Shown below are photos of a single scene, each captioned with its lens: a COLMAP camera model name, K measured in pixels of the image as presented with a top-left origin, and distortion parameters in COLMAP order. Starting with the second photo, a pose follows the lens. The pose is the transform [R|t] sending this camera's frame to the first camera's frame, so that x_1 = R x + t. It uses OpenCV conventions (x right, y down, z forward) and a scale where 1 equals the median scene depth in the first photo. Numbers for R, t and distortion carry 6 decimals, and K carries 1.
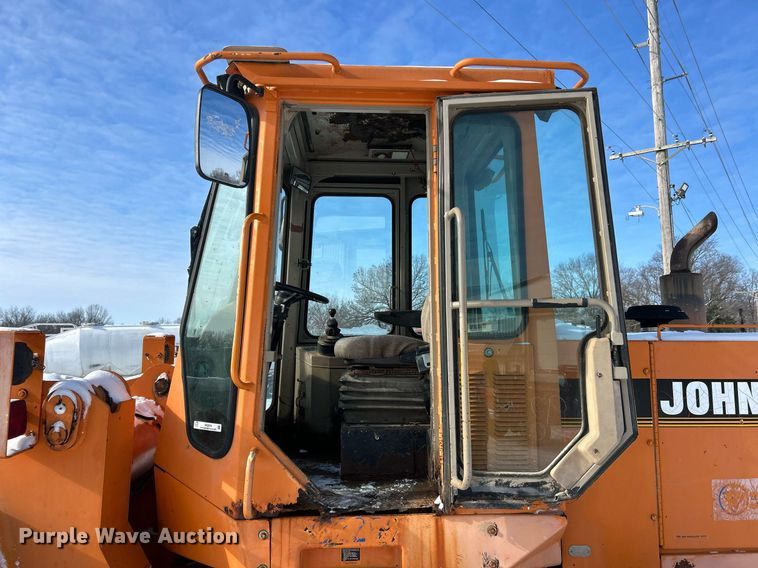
lens RADIAL K [[563.2, 0, 379.0], [0, 563.2, 284.0], [0, 0, 1]] dist [0.048933, -0.045283]
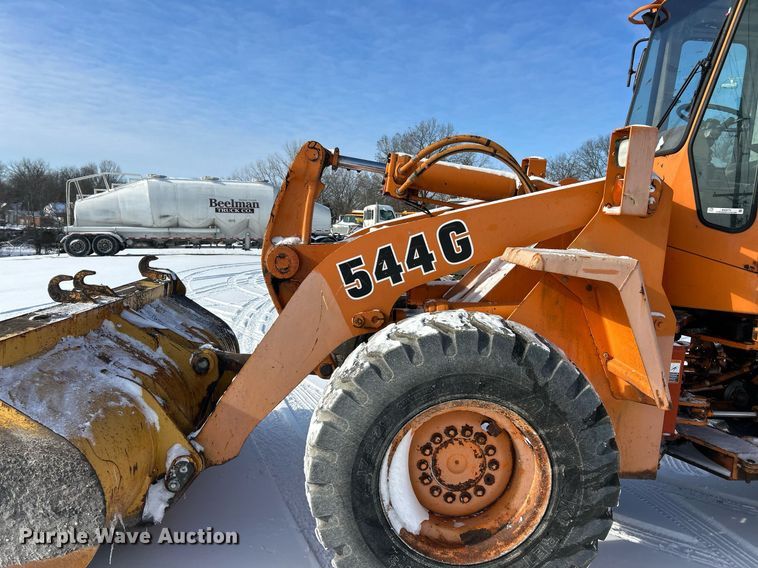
lens RADIAL K [[563.2, 0, 379.0], [0, 563.2, 284.0], [0, 0, 1]] dist [0.048933, -0.045283]
pose [[0.998413, 0.053617, -0.017230, -1.052945], [-0.048383, 0.973193, 0.224843, 0.145462], [0.028824, -0.223653, 0.974243, -0.392580]]
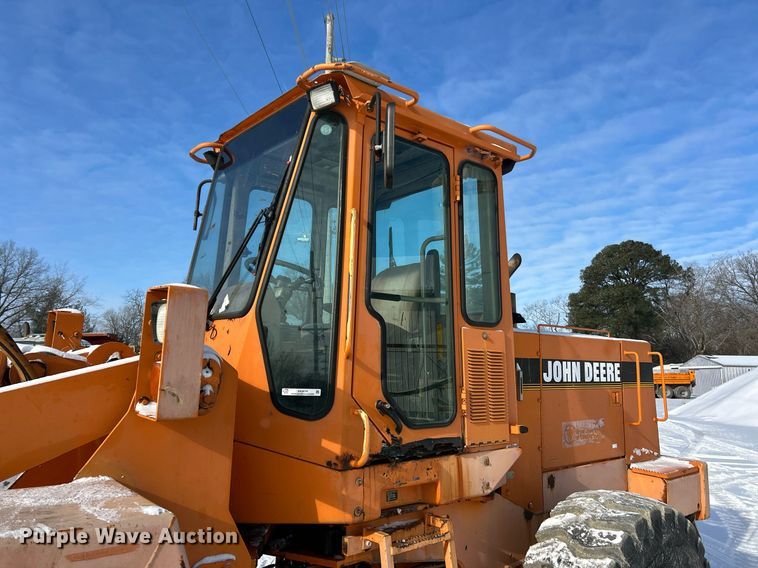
lens RADIAL K [[563.2, 0, 379.0], [0, 563.2, 284.0], [0, 0, 1]] dist [0.048933, -0.045283]
pose [[0.800379, 0.096615, 0.591658, -0.804743], [-0.082628, 0.995288, -0.050748, 0.081462], [-0.593773, -0.008270, 0.804590, 0.034187]]
